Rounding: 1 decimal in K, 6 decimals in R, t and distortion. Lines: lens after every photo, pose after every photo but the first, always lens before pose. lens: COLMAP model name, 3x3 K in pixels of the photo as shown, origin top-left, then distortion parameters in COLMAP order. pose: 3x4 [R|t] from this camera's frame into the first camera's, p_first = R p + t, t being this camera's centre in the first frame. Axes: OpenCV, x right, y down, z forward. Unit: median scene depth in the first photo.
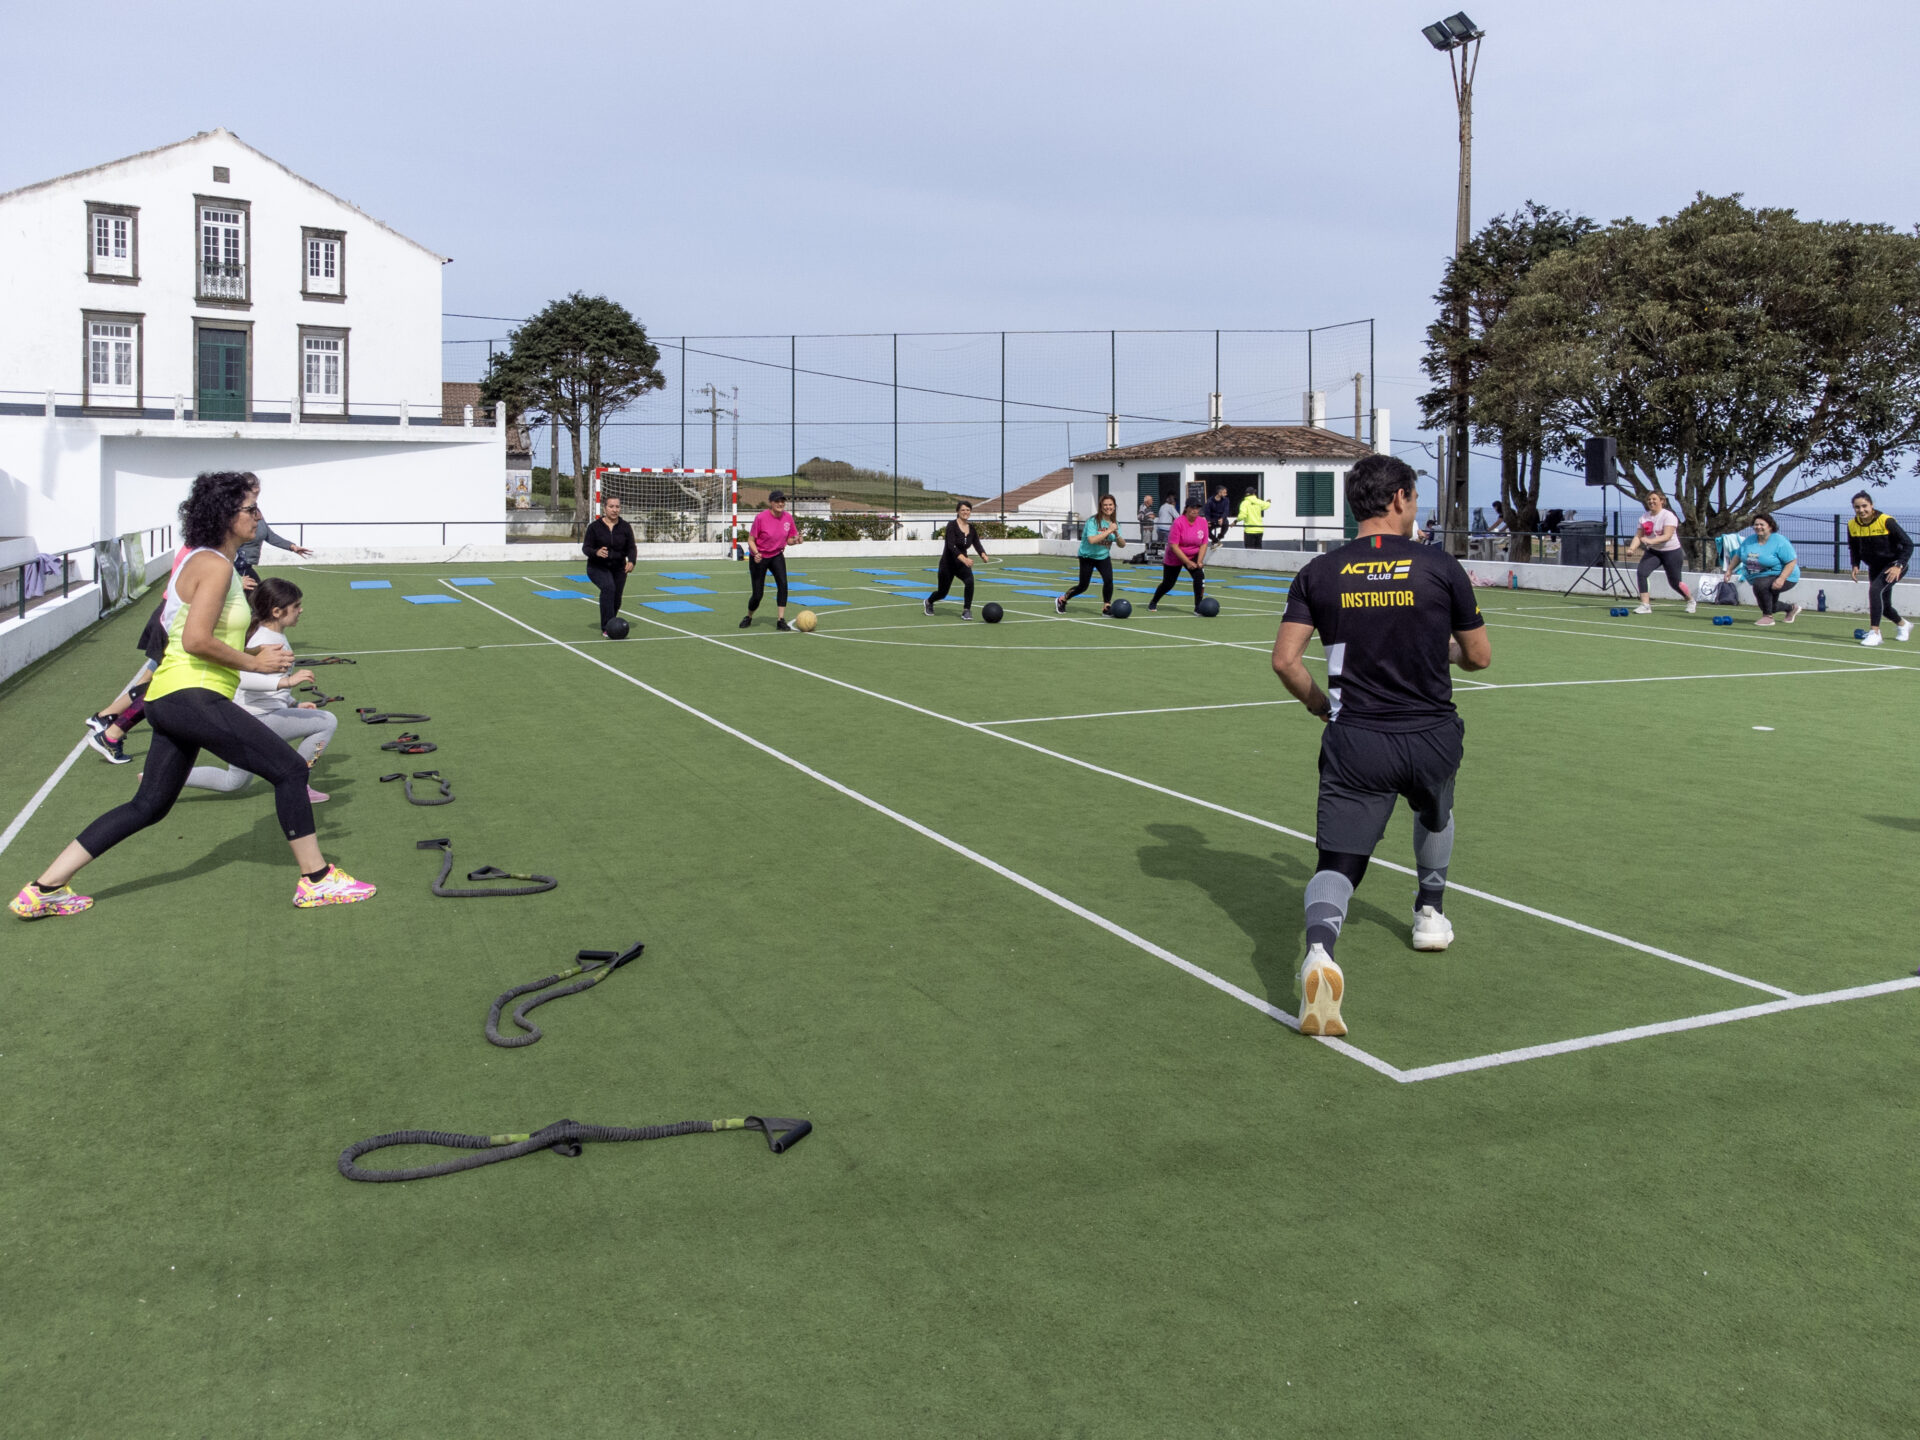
lens RADIAL K [[1491.2, 0, 897.7], [0, 1491.2, 502.0], [0, 0, 1]] dist [0.037018, 0.002745]
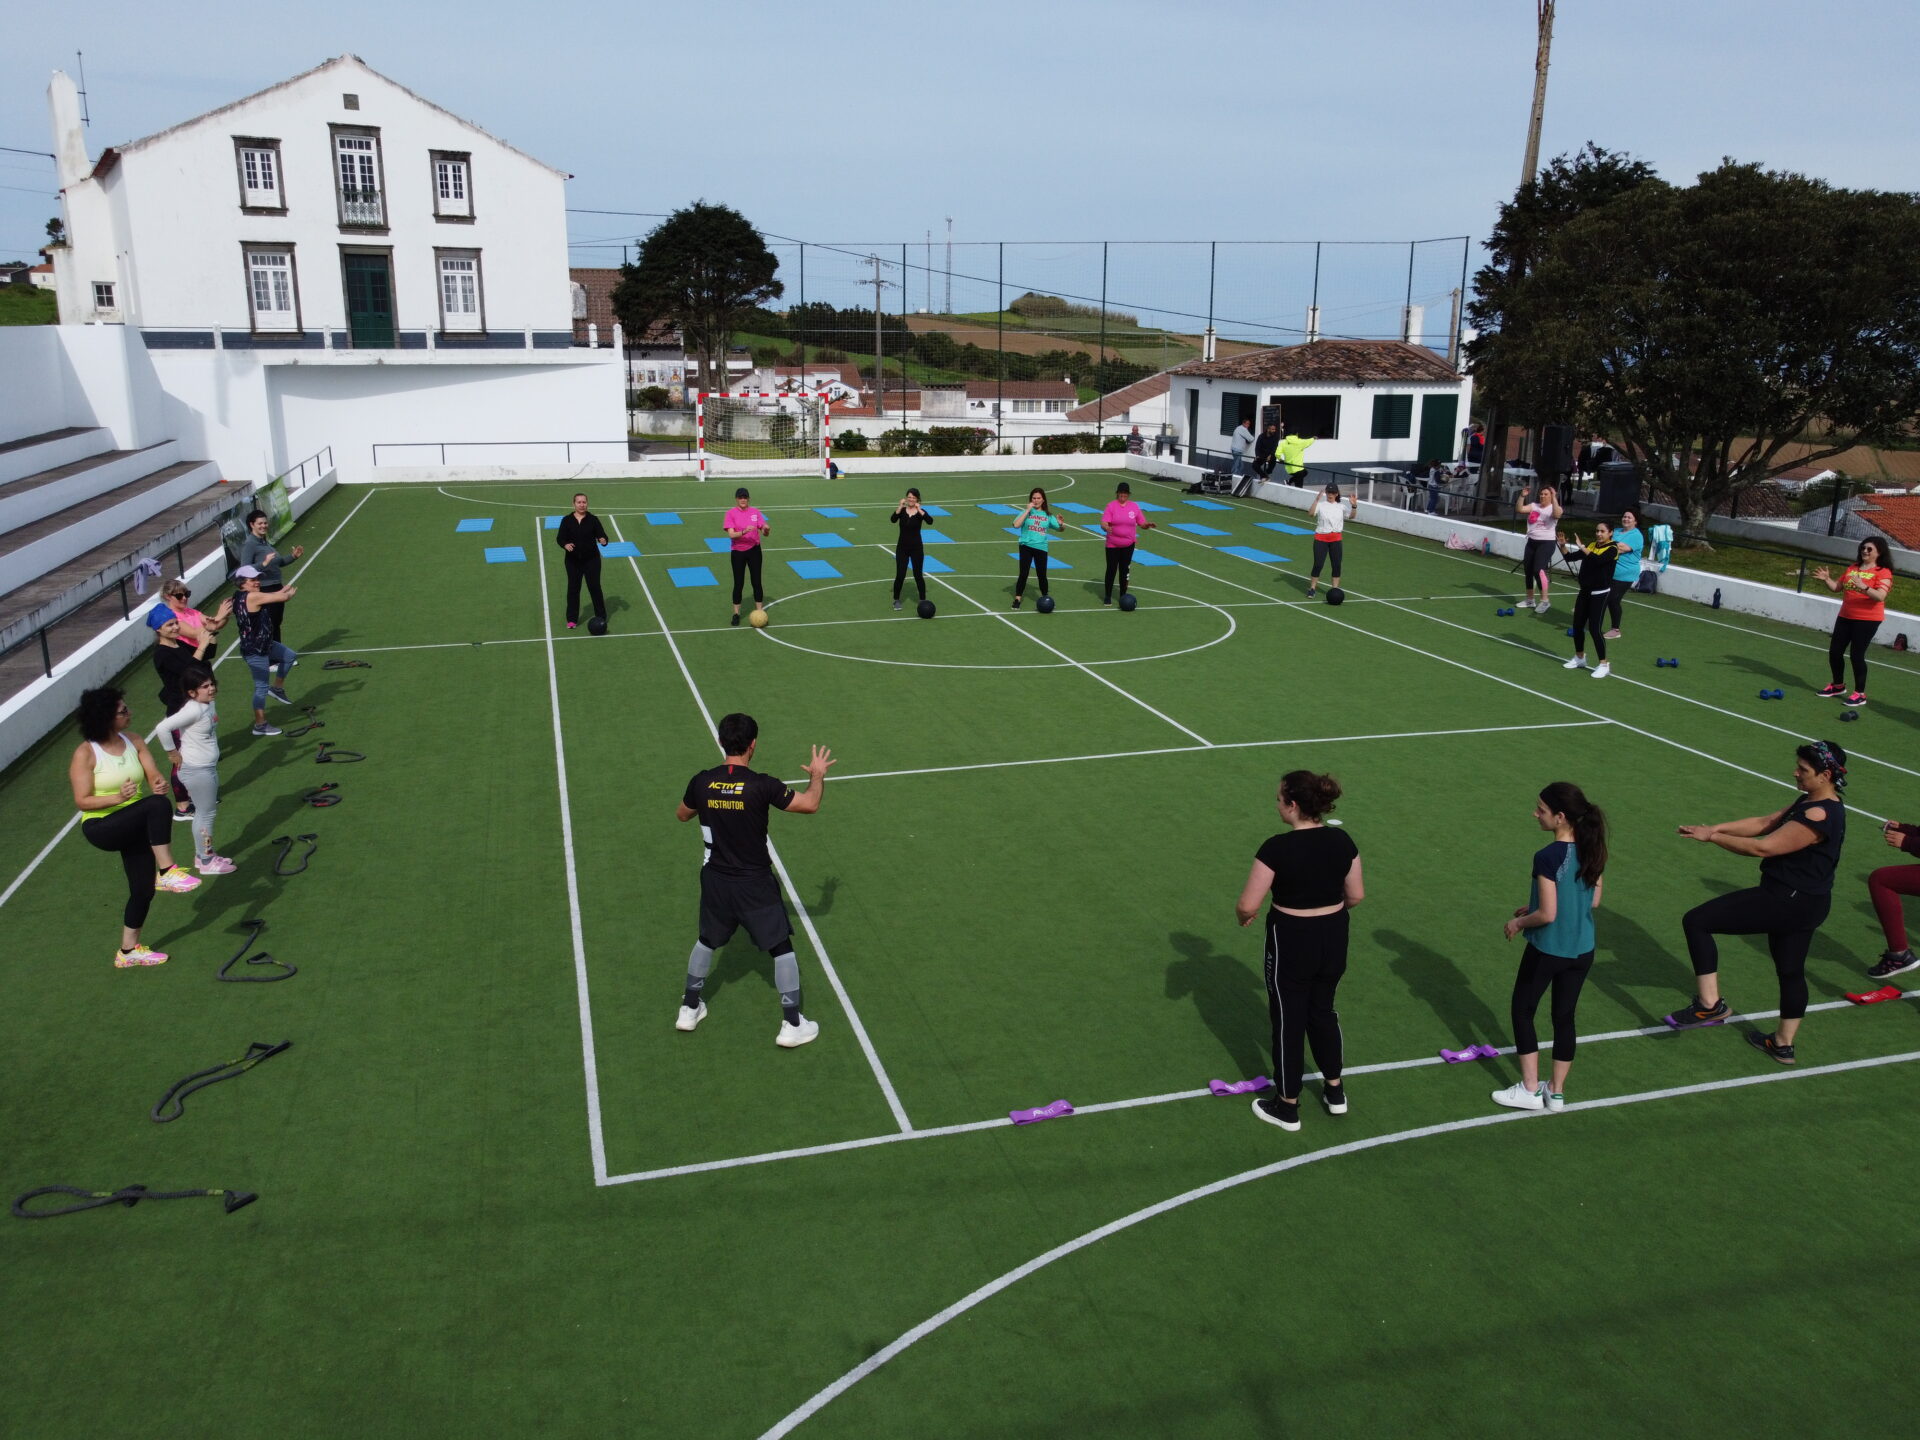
lens RADIAL K [[1440.9, 0, 960.0], [0, 1440.9, 720.0], [0, 0, 1]] dist [-0.002634, -0.003559]
pose [[0.994333, 0.032720, -0.101146, 0.094646], [-0.005381, 0.965727, 0.259505, -0.062238], [0.106170, -0.257490, 0.960430, -0.041208]]
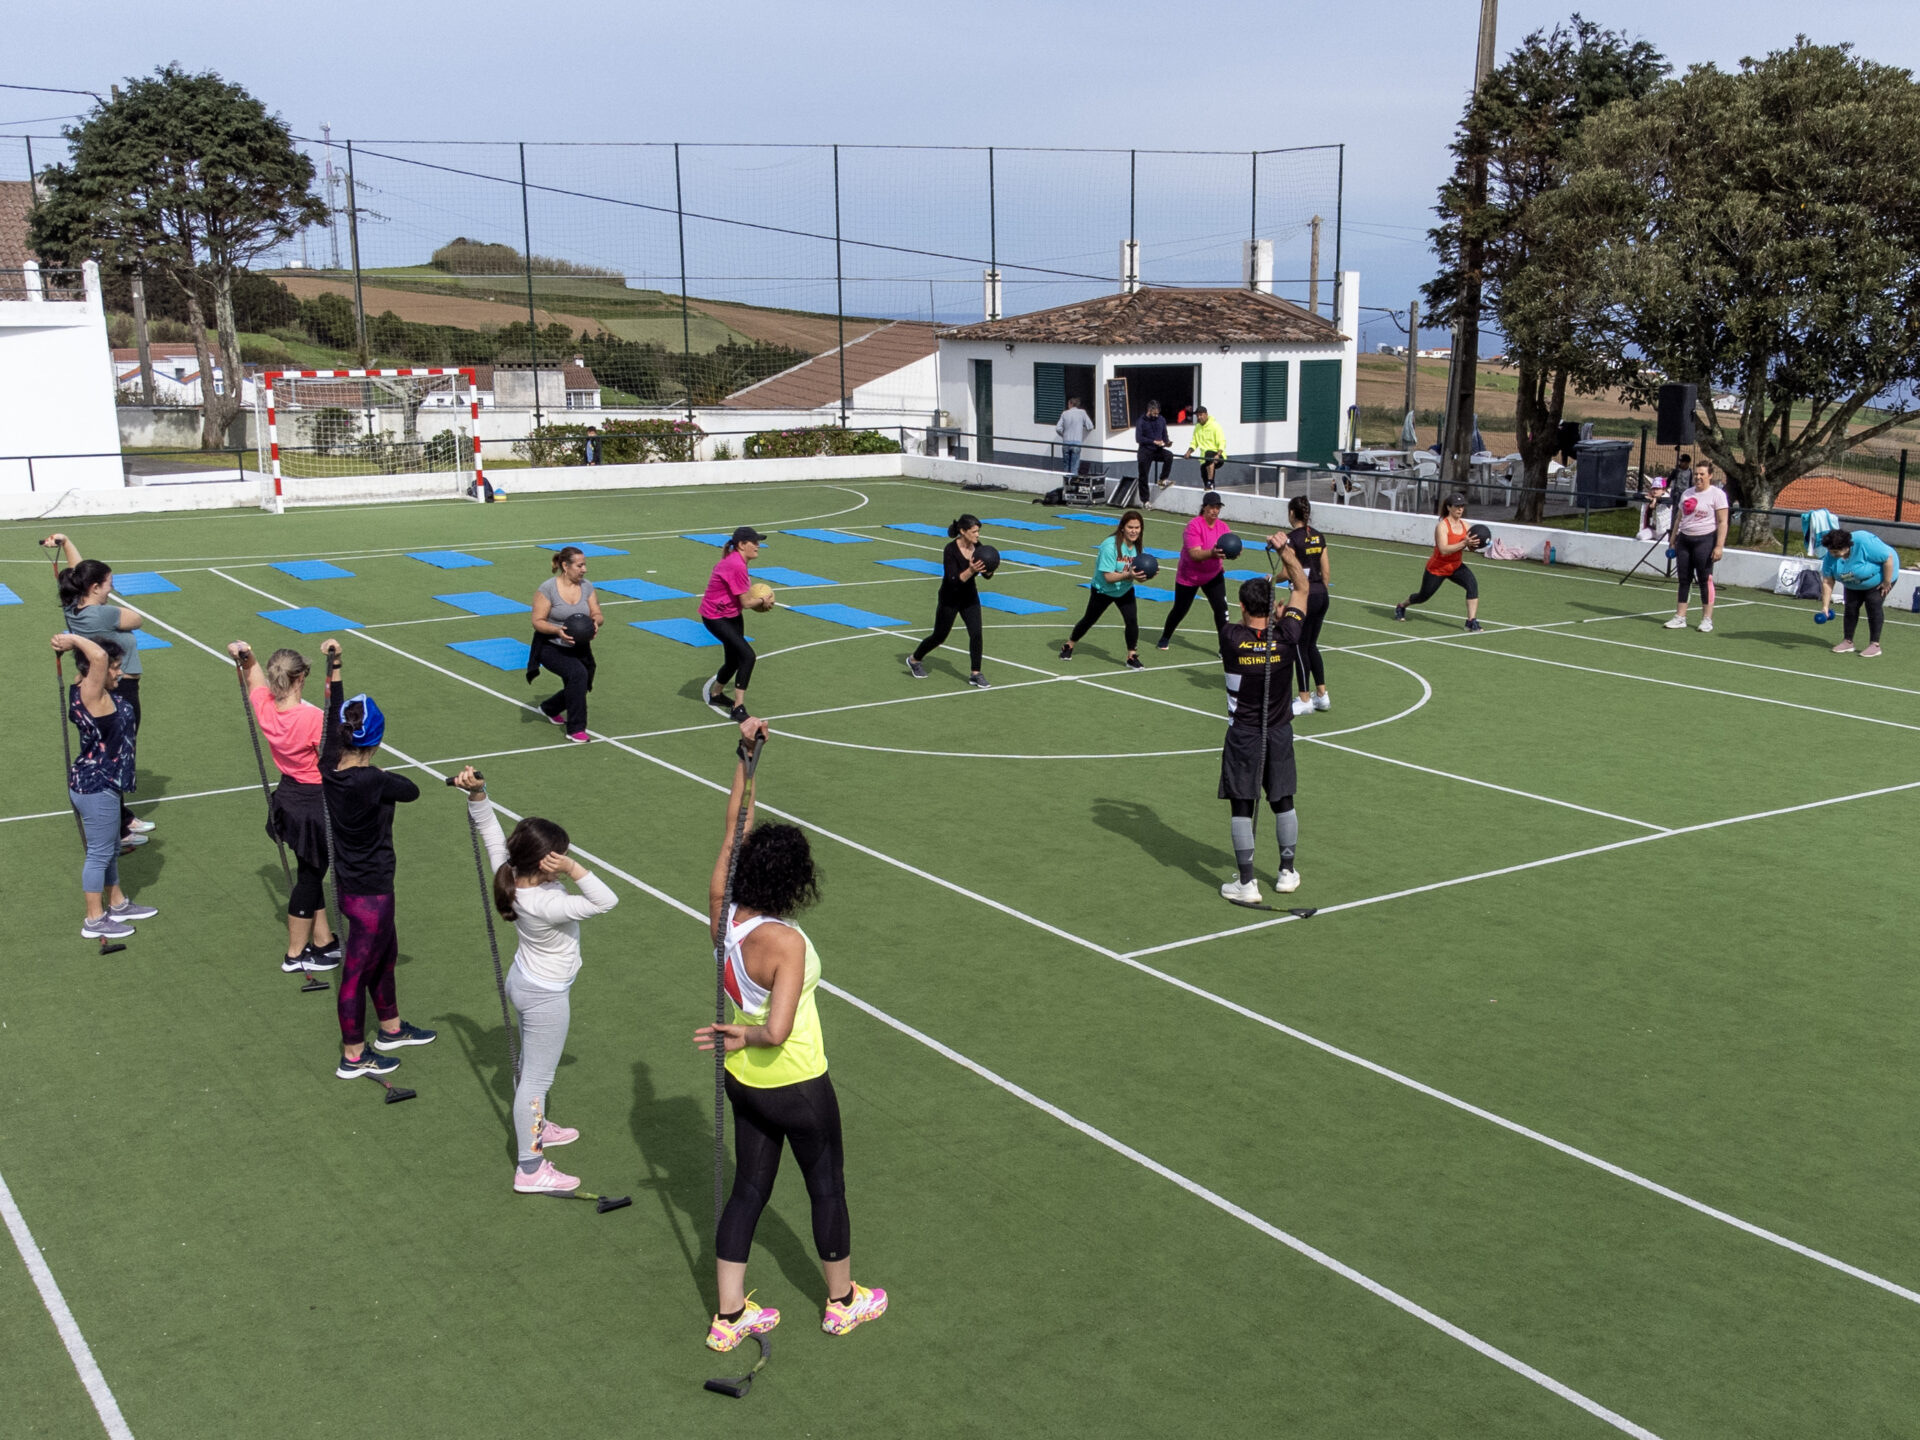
lens RADIAL K [[2019.0, 0, 1066.8], [0, 2019.0, 851.3], [0, 0, 1]] dist [0.025348, -0.026776]
pose [[0.974158, -0.058181, 0.218245, -0.057742], [-0.001189, 0.964920, 0.262543, -0.051575], [-0.225863, -0.256018, 0.939915, 0.002414]]
